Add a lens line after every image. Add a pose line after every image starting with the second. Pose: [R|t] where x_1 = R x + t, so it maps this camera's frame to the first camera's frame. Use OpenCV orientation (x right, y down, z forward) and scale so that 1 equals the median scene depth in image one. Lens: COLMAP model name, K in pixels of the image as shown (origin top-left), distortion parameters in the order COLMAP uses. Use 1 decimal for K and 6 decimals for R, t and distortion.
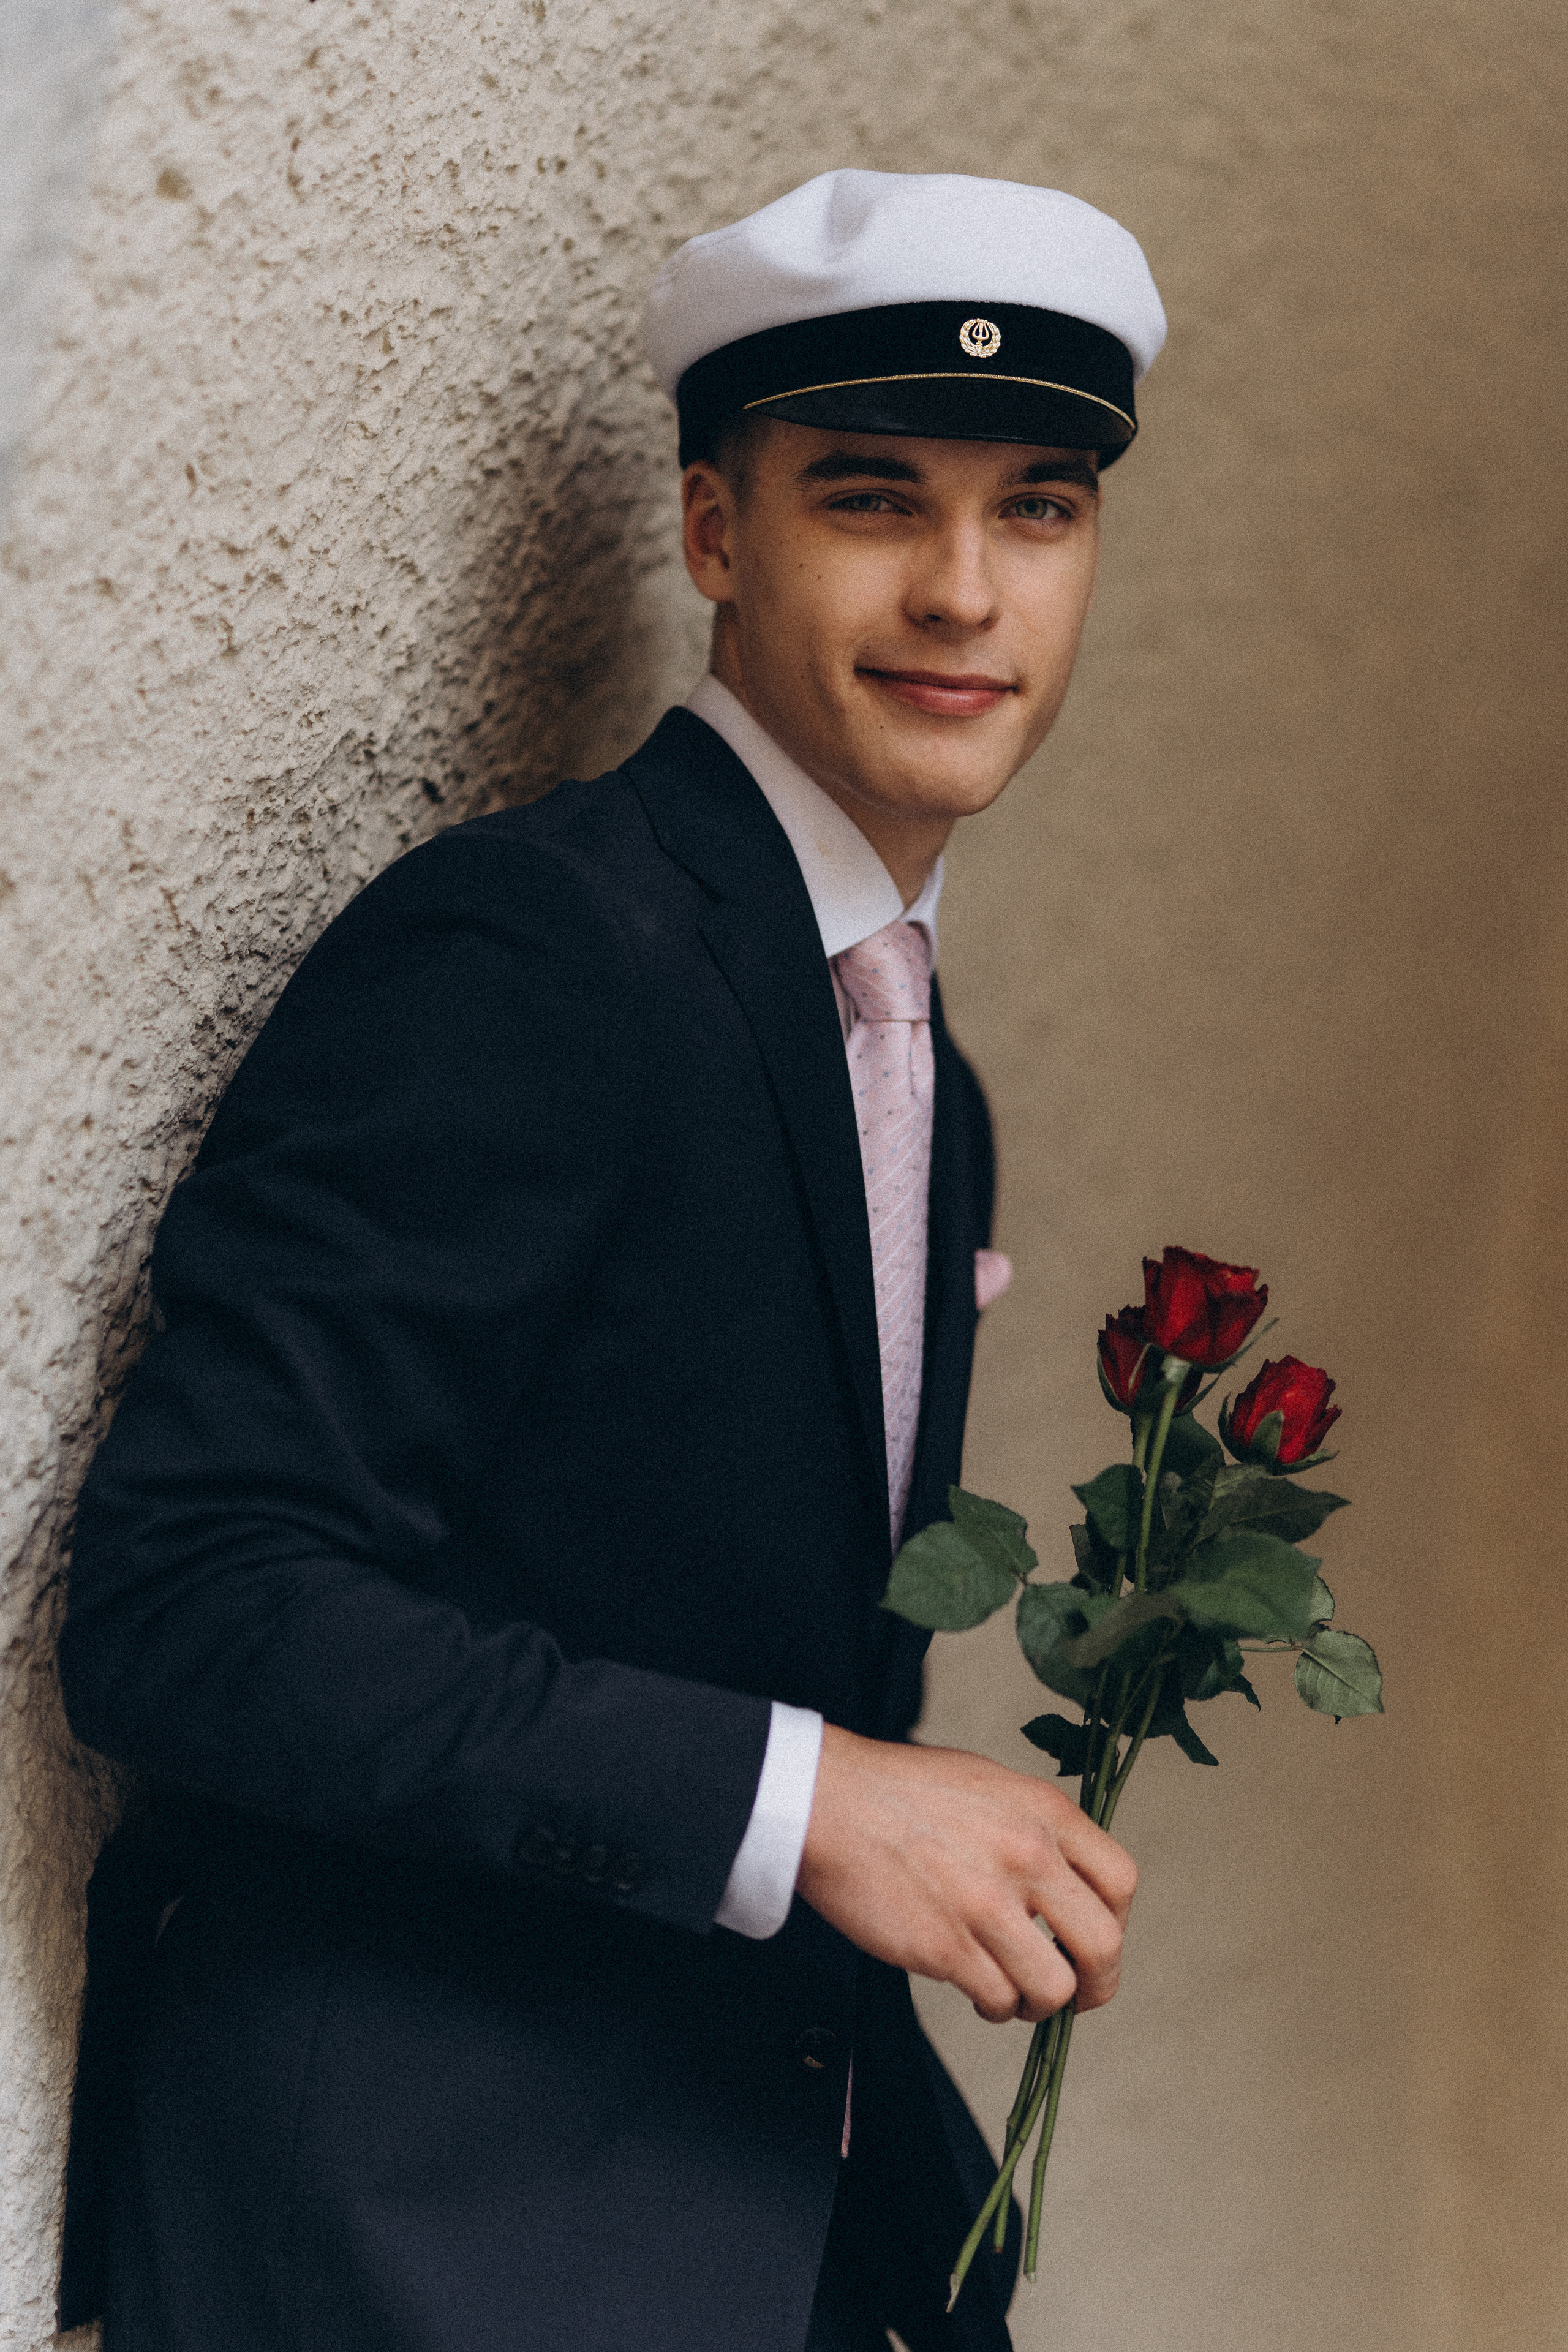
lens RADIAL K [[5488.1, 0, 791.1], [0, 5488.1, 1183.4], [0, 0, 1]] dist [0.851936, -9.223123]
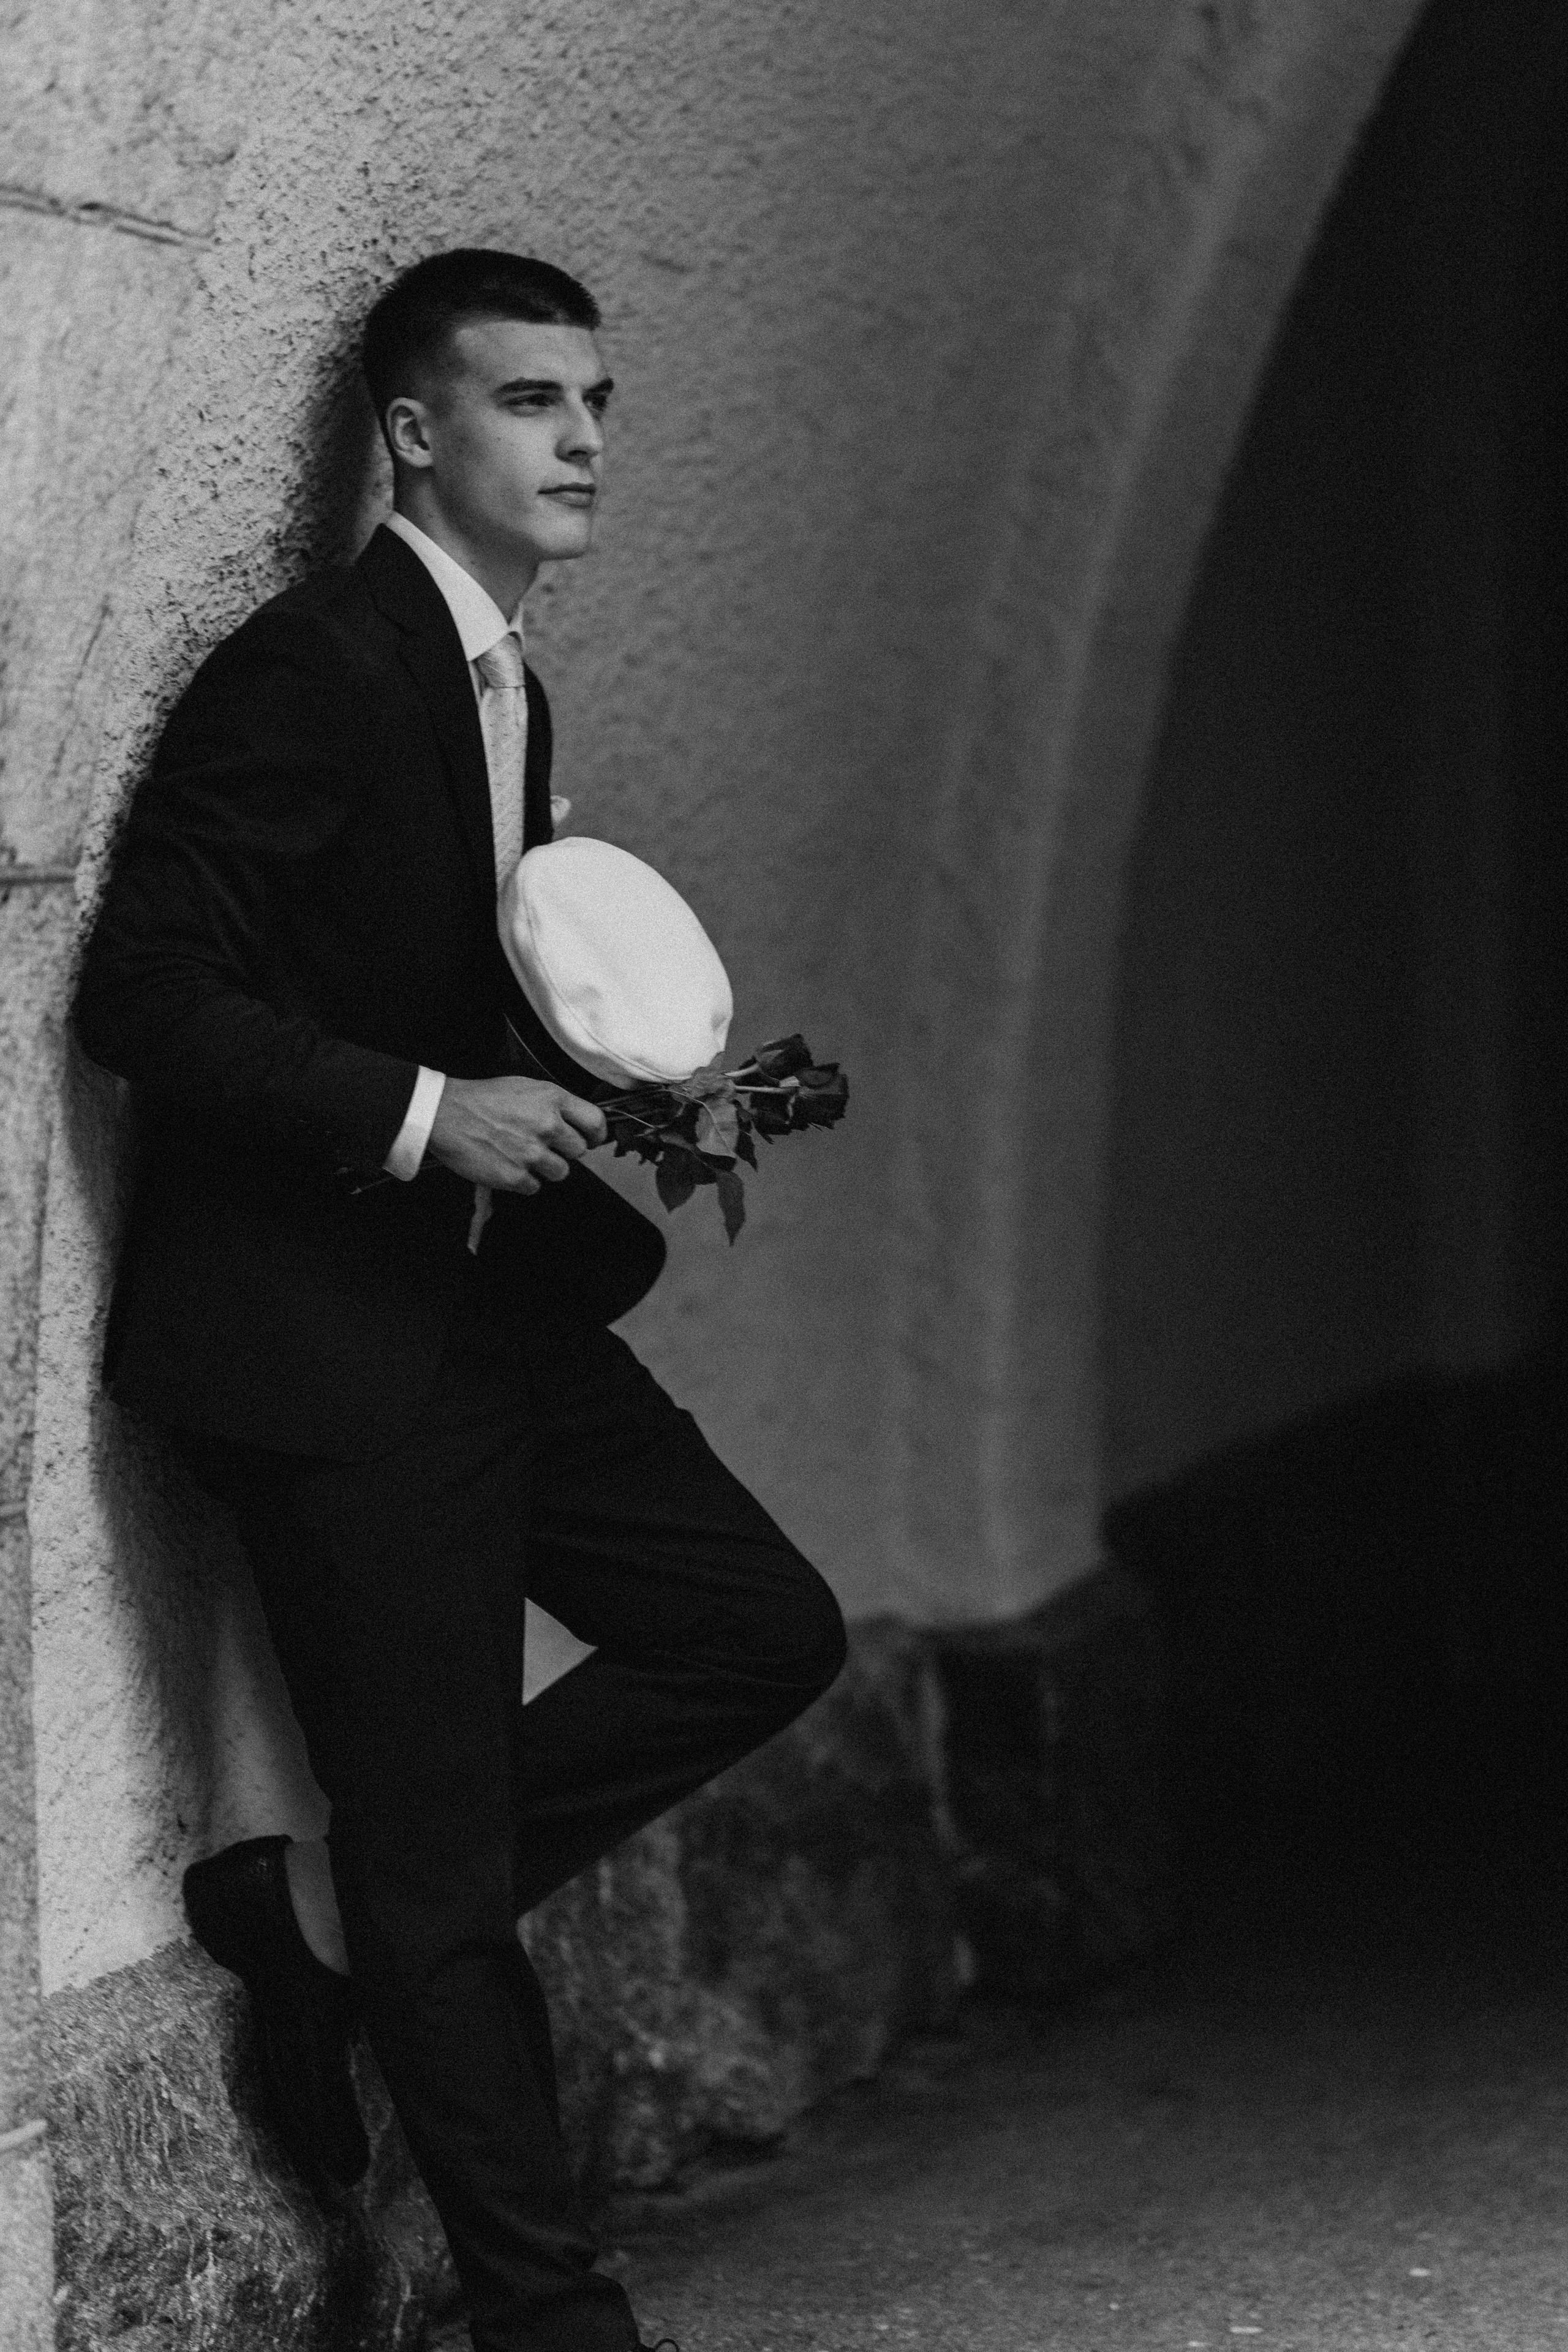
lens RADIAL K [[5555.6, 0, 784.0], [0, 5555.6, 1176.0], [0, 0, 1]] dist [0.023180, -0.066629]
pose [[0.998502, 0.002748, 0.054652, -0.003301], [-0.007274, 0.996540, 0.082797, -0.017117], [-0.054235, -0.083071, 0.995067, -1.024794]]
